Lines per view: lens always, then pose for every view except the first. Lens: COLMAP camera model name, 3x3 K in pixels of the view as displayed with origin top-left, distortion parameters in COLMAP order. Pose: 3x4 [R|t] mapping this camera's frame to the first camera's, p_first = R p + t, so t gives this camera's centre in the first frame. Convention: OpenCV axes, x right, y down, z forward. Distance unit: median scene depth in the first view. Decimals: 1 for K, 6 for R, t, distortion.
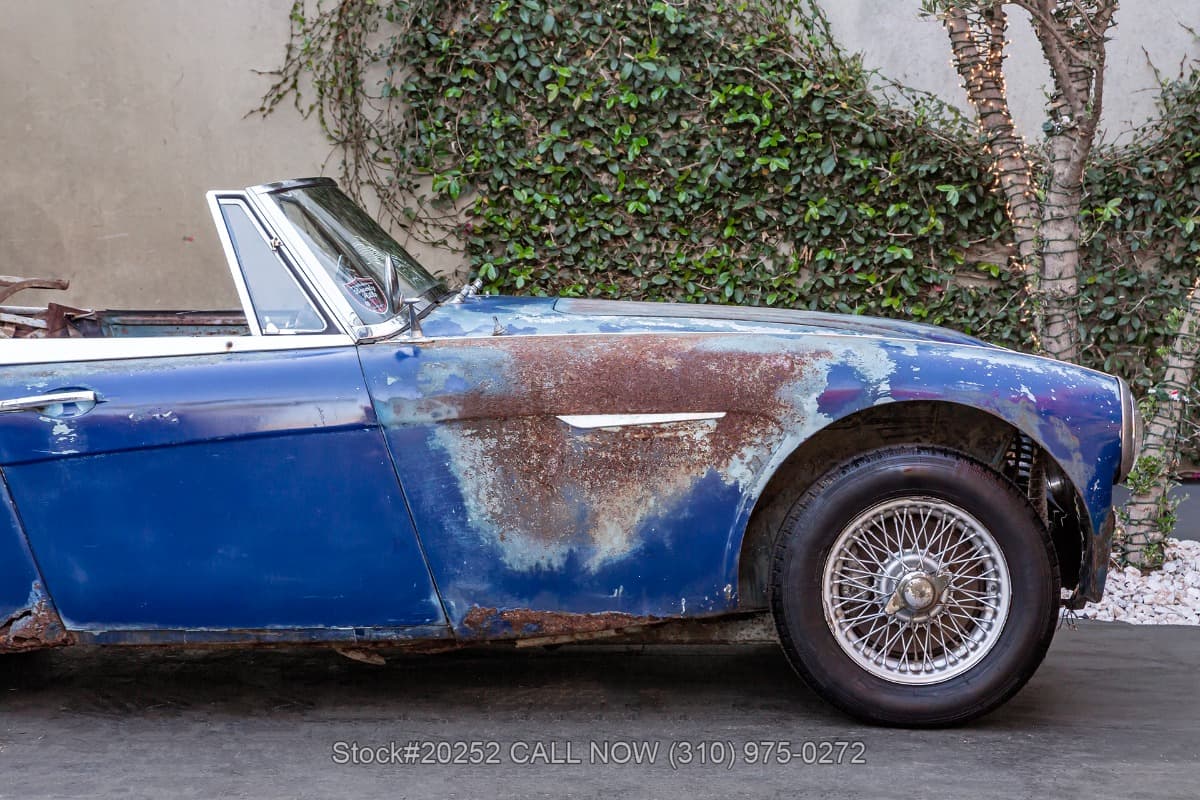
lens RADIAL K [[1380.7, 0, 600.0], [0, 1380.7, 400.0], [0, 0, 1]] dist [0.097125, -0.007973]
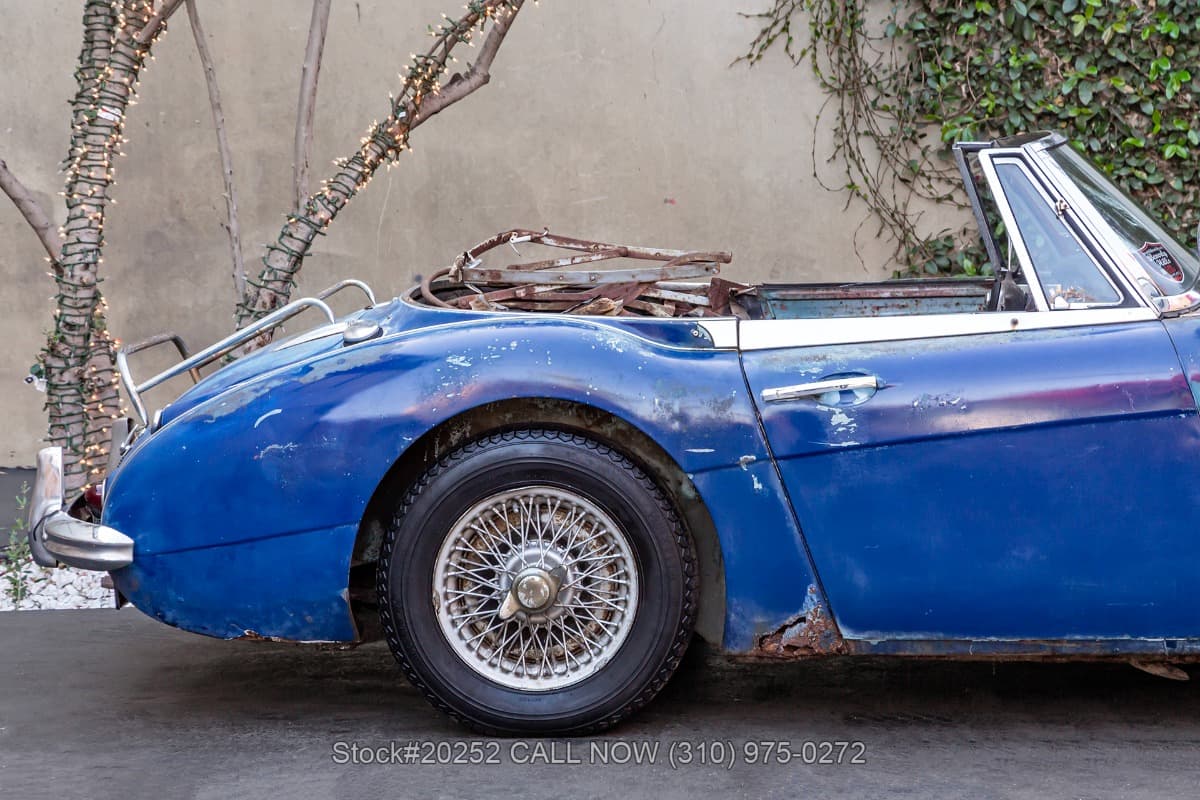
lens RADIAL K [[1456.5, 0, 600.0], [0, 1456.5, 400.0], [0, 0, 1]] dist [0.120976, 0.015217]
pose [[0.999401, -0.013363, -0.031916, -0.313894], [0.014317, 0.999452, 0.029851, -0.013568], [0.031500, -0.030291, 0.999045, 0.029027]]
